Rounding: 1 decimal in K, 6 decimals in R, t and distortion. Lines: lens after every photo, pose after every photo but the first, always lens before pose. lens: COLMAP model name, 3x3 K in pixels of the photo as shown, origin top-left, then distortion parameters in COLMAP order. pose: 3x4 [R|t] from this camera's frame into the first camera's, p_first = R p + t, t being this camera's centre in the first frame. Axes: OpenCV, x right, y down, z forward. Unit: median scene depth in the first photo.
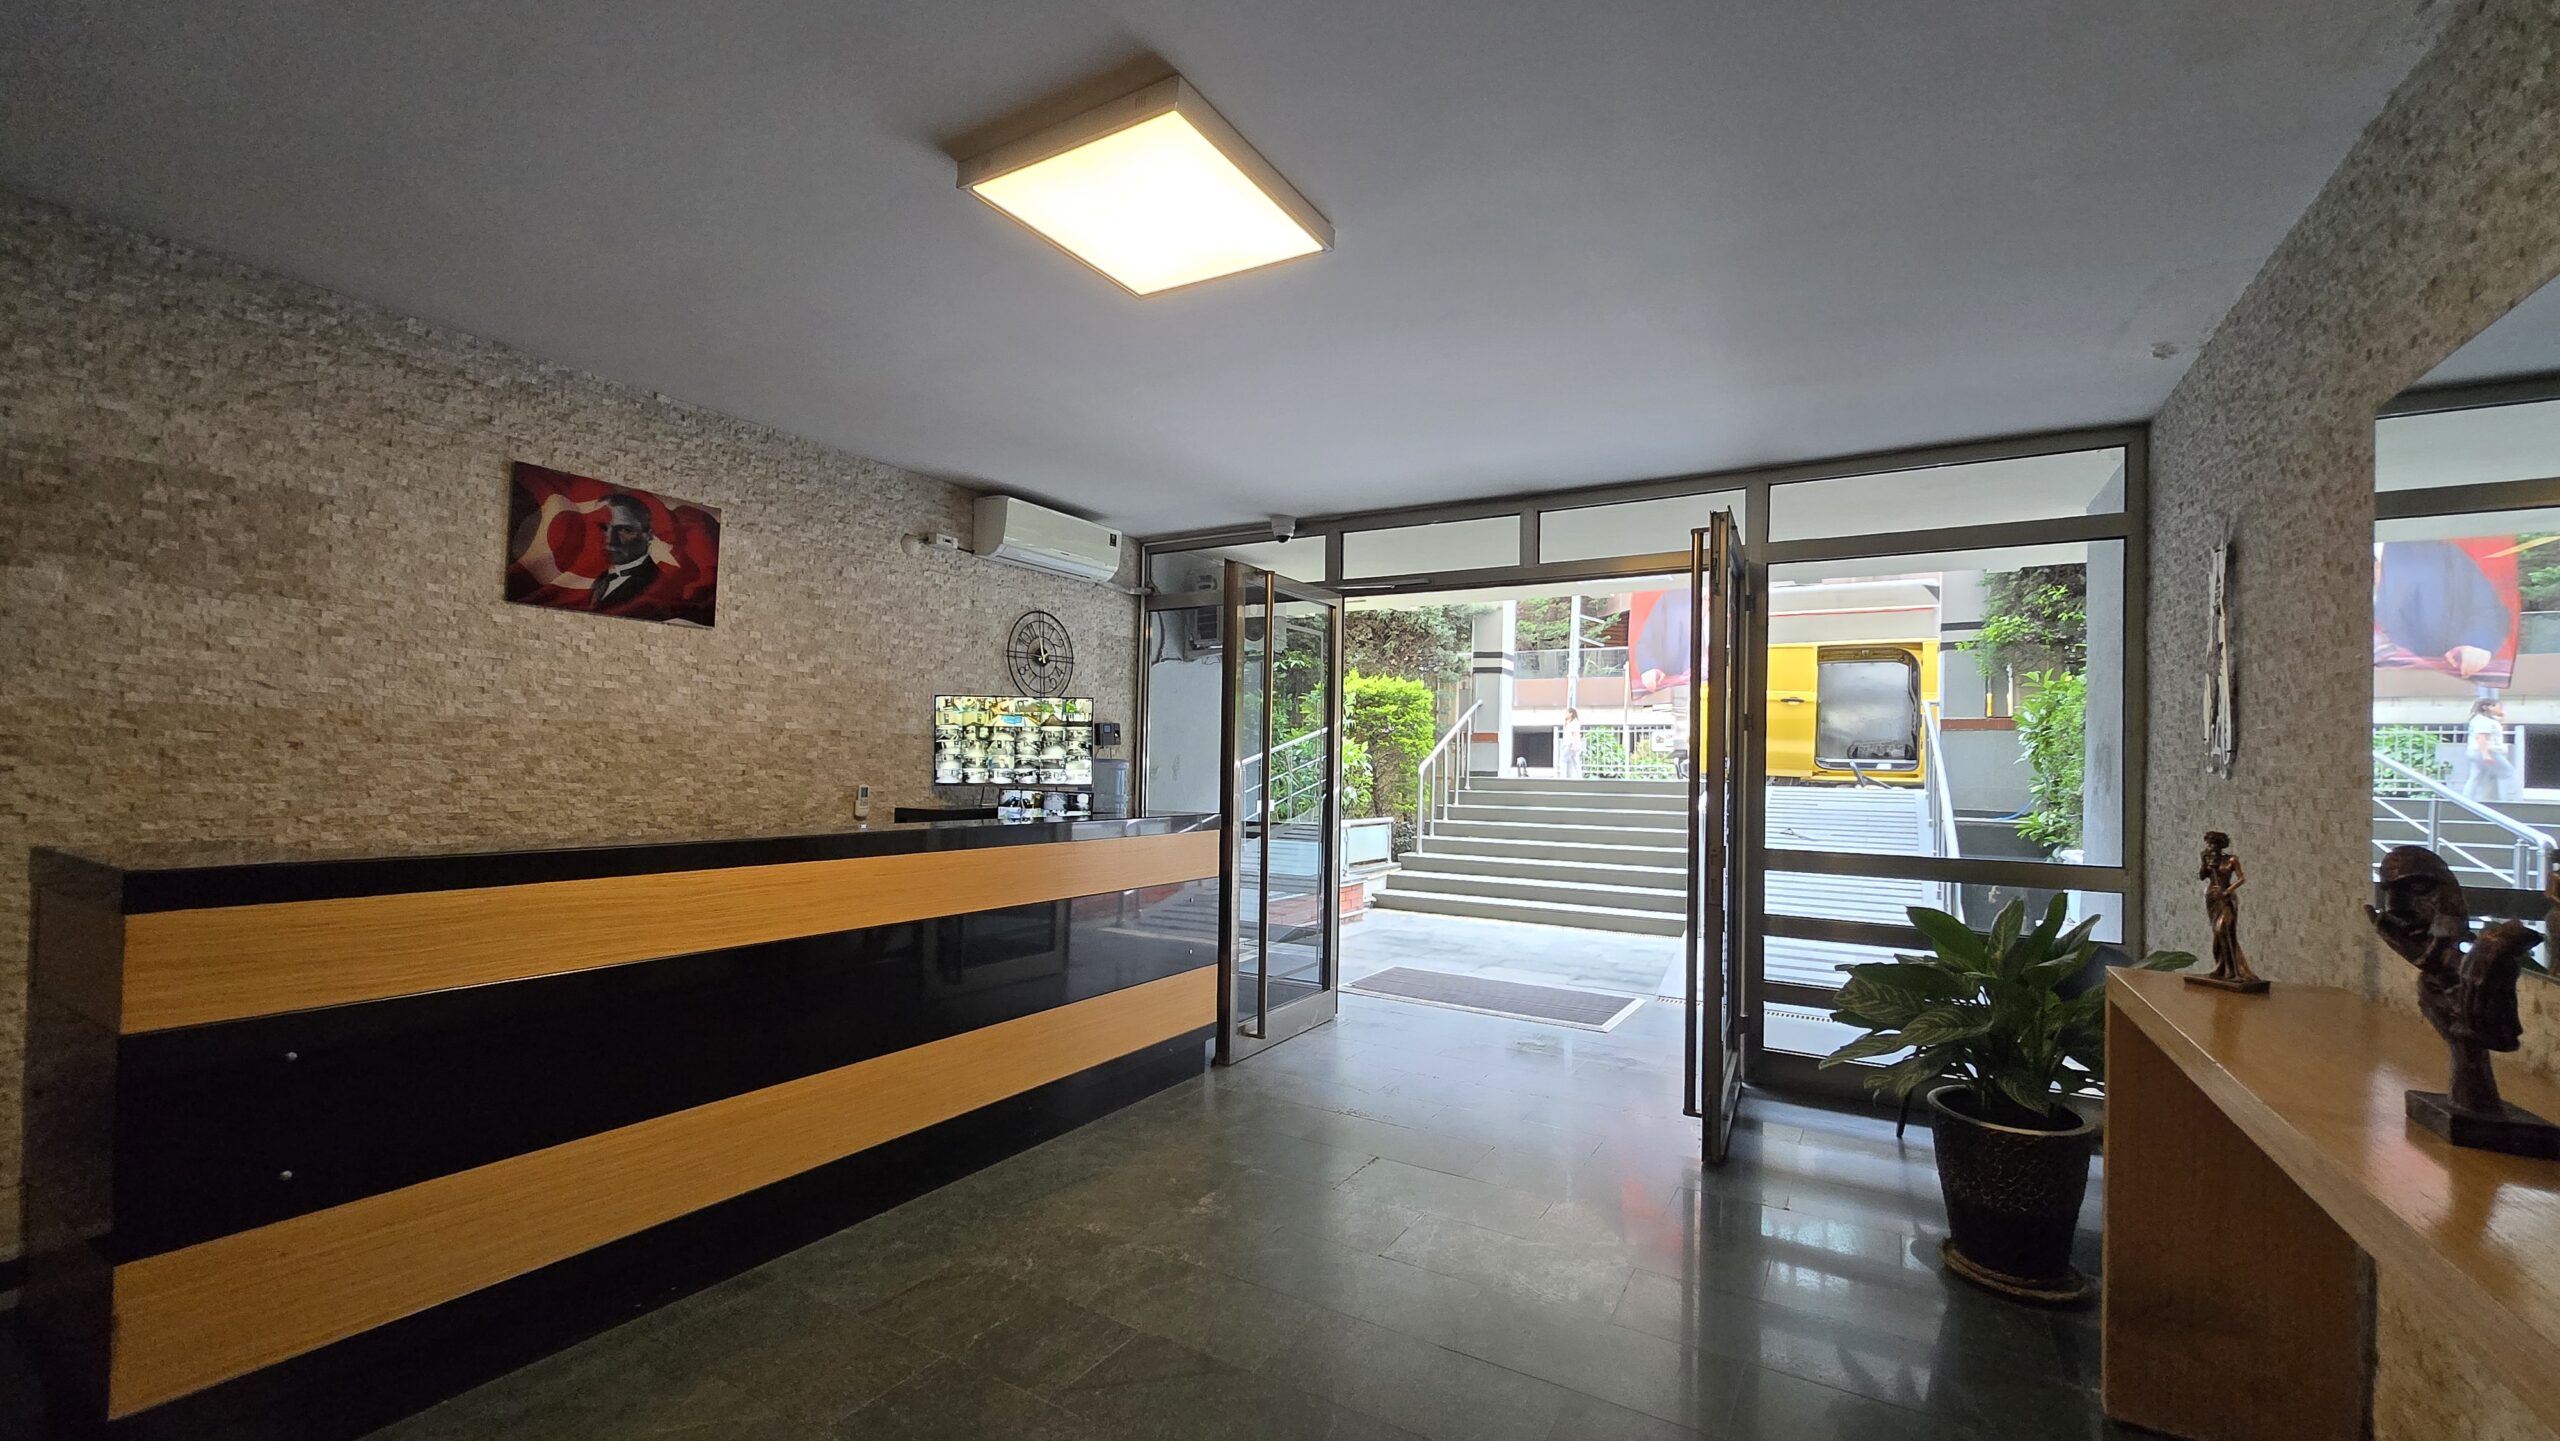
lens RADIAL K [[1003.9, 0, 1346.4], [0, 1003.9, 745.4], [0, 0, 1]] dist [-0.009086, -0.000104]
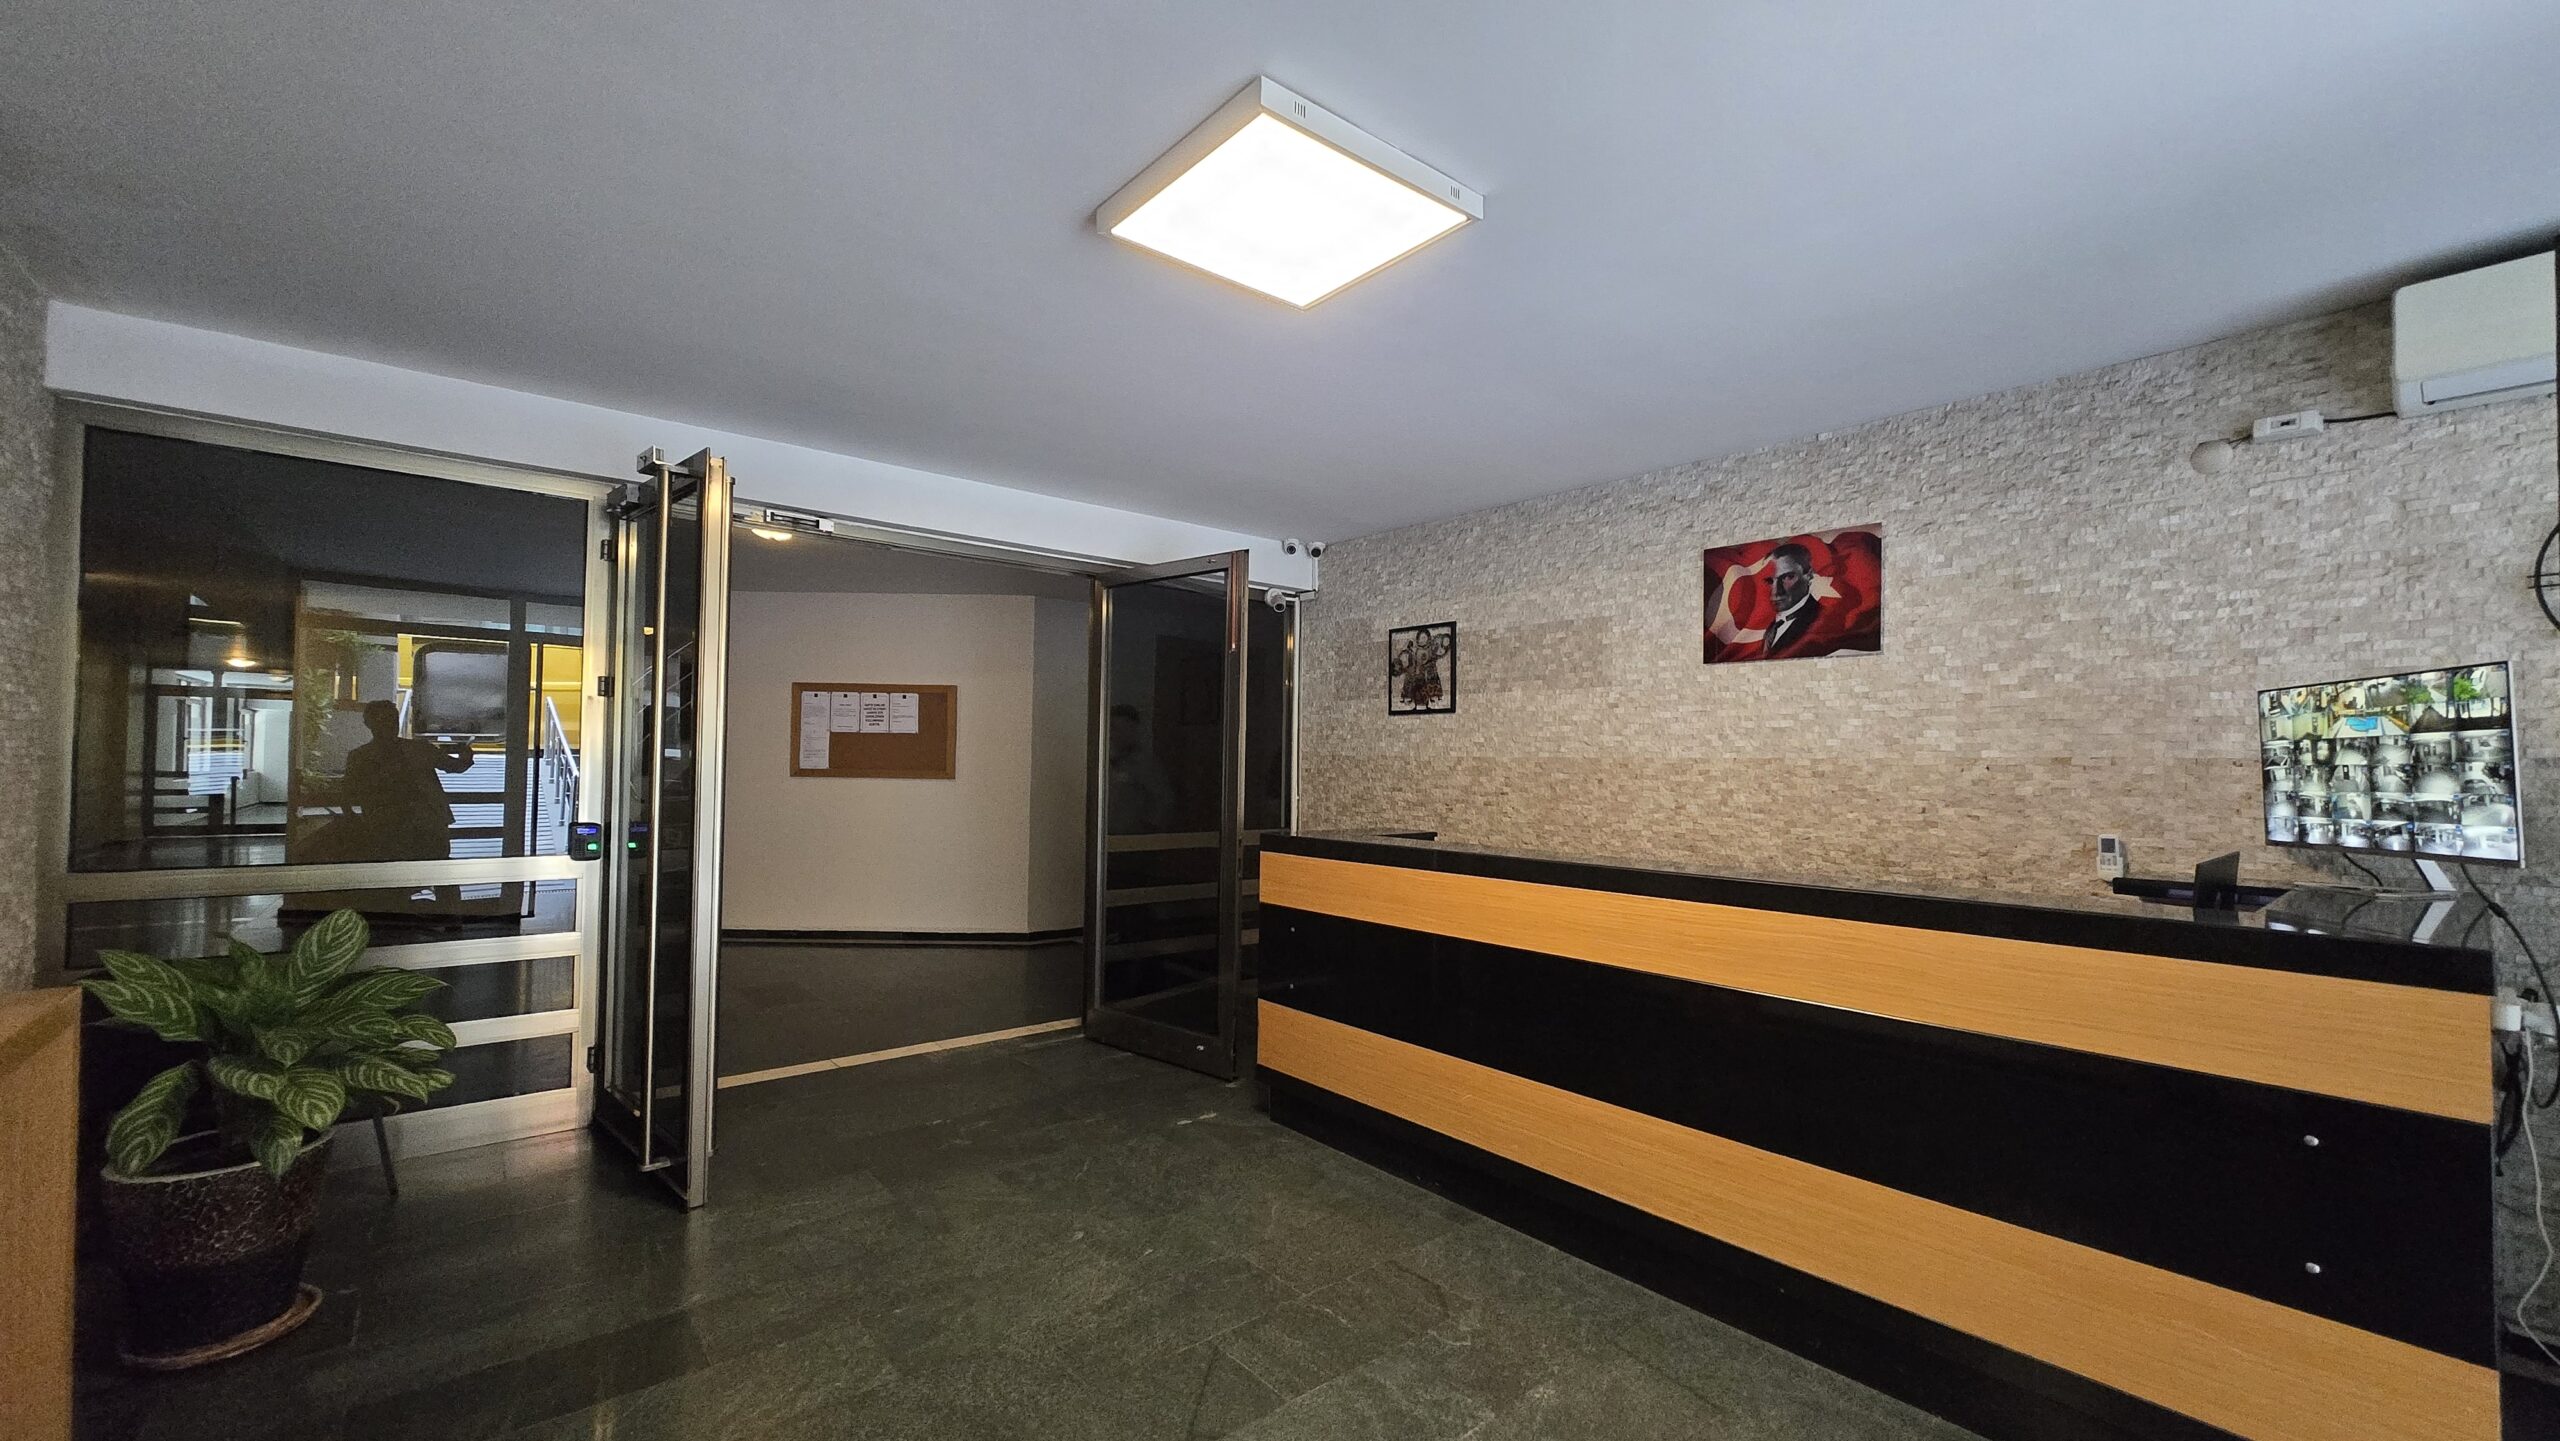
lens RADIAL K [[1003.9, 0, 1285.9], [0, 1003.9, 736.5], [0, 0, 1]] dist [-0.009086, -0.000104]
pose [[-0.375072, -0.051123, -0.925585, 0.437217], [-0.001988, 0.998520, -0.054347, 0.012170], [0.926994, -0.018544, -0.374618, 0.861518]]
